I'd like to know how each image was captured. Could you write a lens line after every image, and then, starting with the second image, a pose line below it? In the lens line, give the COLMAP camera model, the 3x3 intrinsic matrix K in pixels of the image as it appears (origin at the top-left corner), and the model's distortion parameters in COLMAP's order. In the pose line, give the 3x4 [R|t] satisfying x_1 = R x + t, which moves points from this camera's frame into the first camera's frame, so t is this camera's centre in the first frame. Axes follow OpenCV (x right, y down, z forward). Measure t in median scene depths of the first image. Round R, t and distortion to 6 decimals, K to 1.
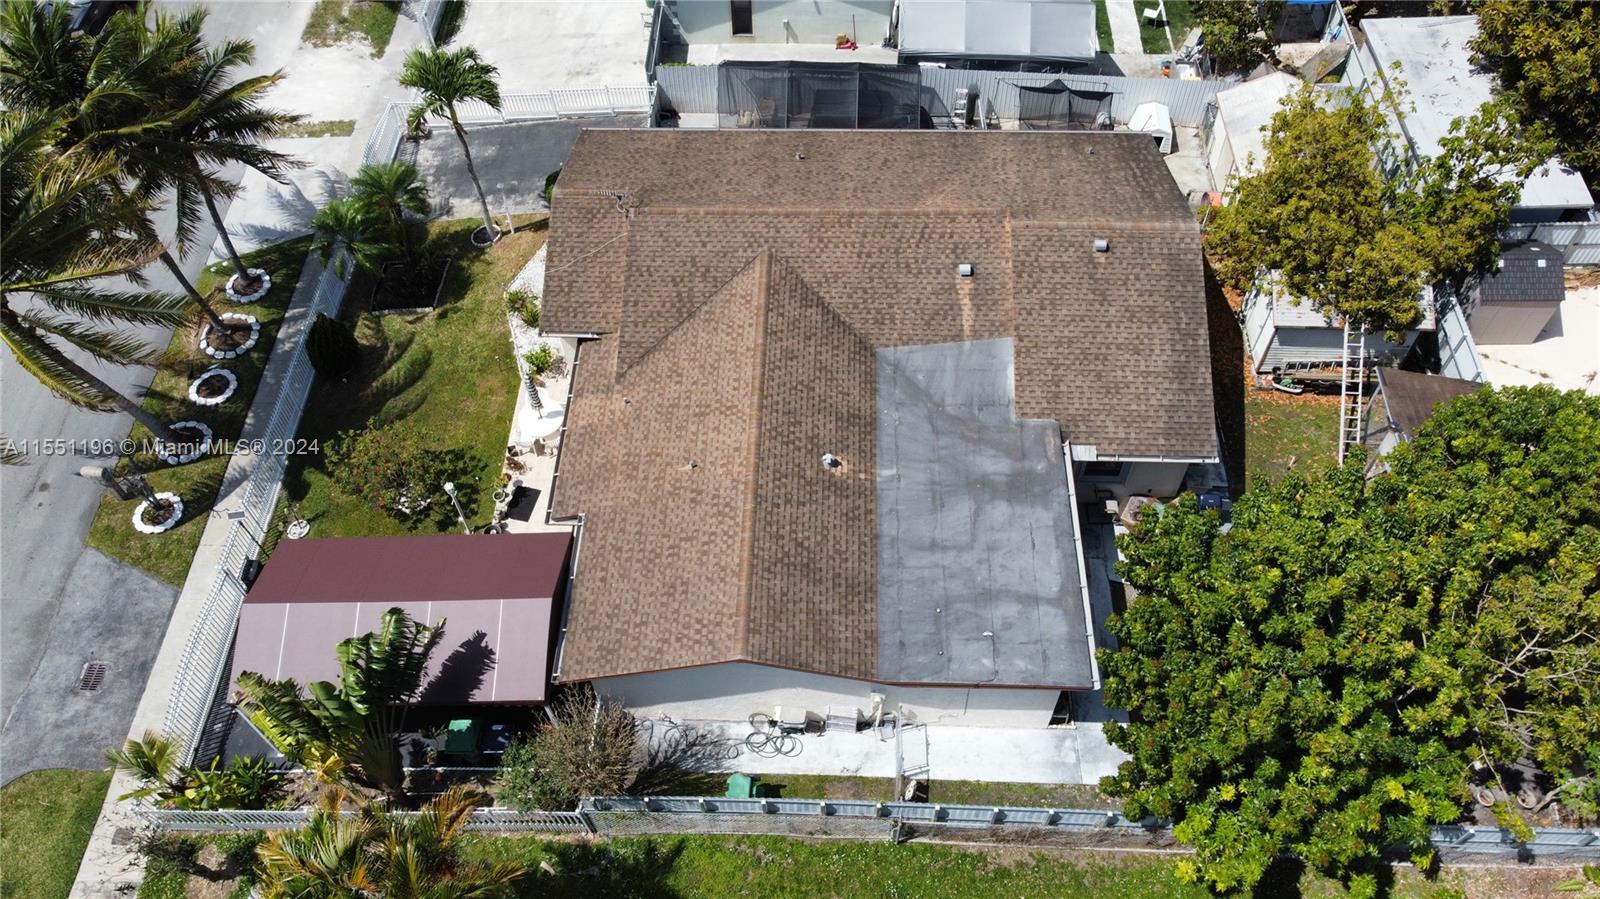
lens RADIAL K [[1209.1, 0, 789.6], [0, 1209.1, 449.2], [0, 0, 1]] dist [-0.003905, -0.000367]
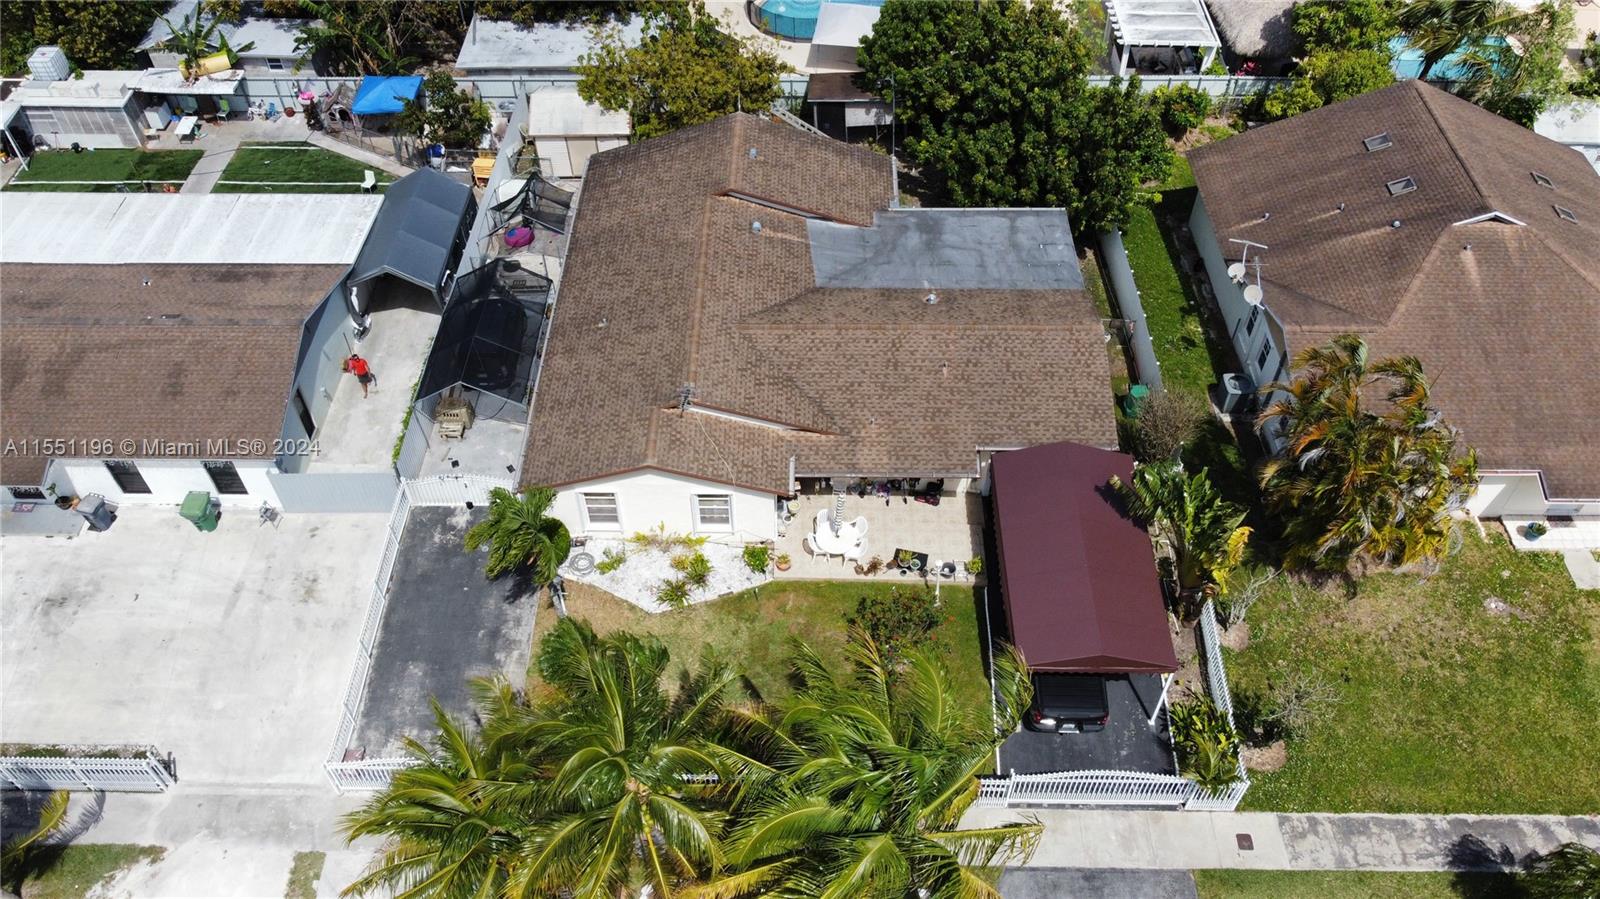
lens RADIAL K [[1209.1, 0, 791.6], [0, 1209.1, 448.5], [0, 0, 1]] dist [-0.003905, -0.000367]
pose [[-0.020899, -0.728466, 0.684763, -0.968303], [0.818435, 0.380910, 0.430199, -0.609265], [-0.574219, 0.569425, 0.588241, 0.331899]]
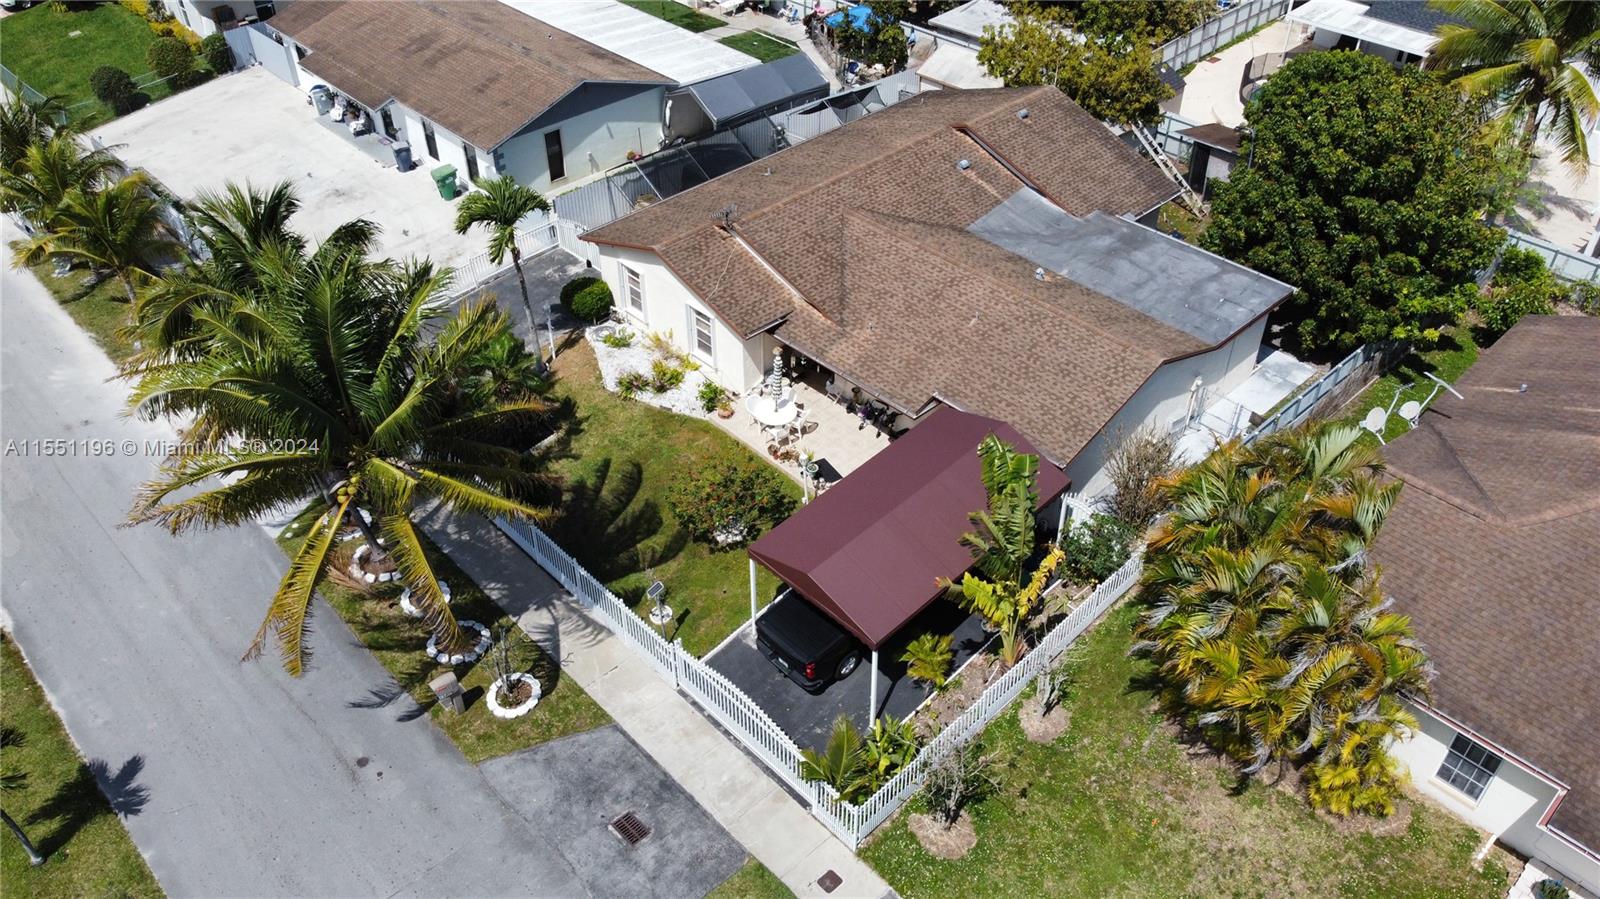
lens RADIAL K [[1209.1, 0, 792.1], [0, 1209.1, 452.7], [0, 0, 1]] dist [-0.003905, -0.000367]
pose [[0.699963, -0.438483, 0.563723, -0.867675], [0.575489, 0.813725, -0.081629, 0.106110], [-0.422923, 0.381554, 0.821921, 0.125869]]
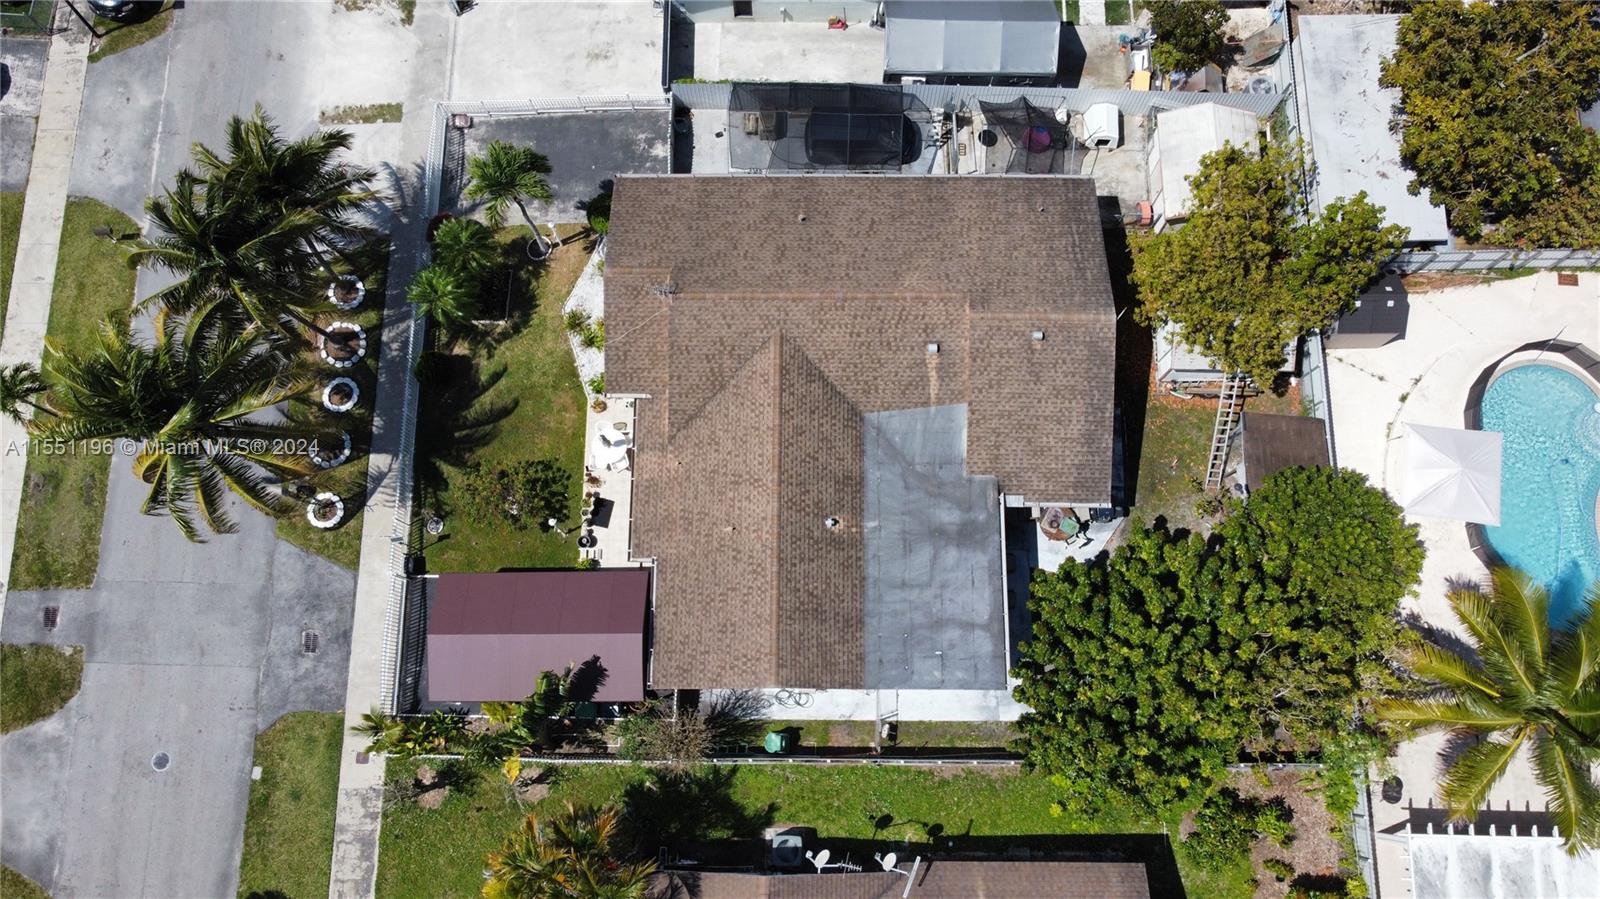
lens RADIAL K [[1209.1, 0, 787.1], [0, 1209.1, 446.1], [0, 0, 1]] dist [-0.003905, -0.000367]
pose [[0.999687, -0.023635, 0.008245, -0.024227], [0.018744, 0.925103, 0.379253, -0.551470], [-0.016591, -0.378979, 0.925256, -0.234642]]
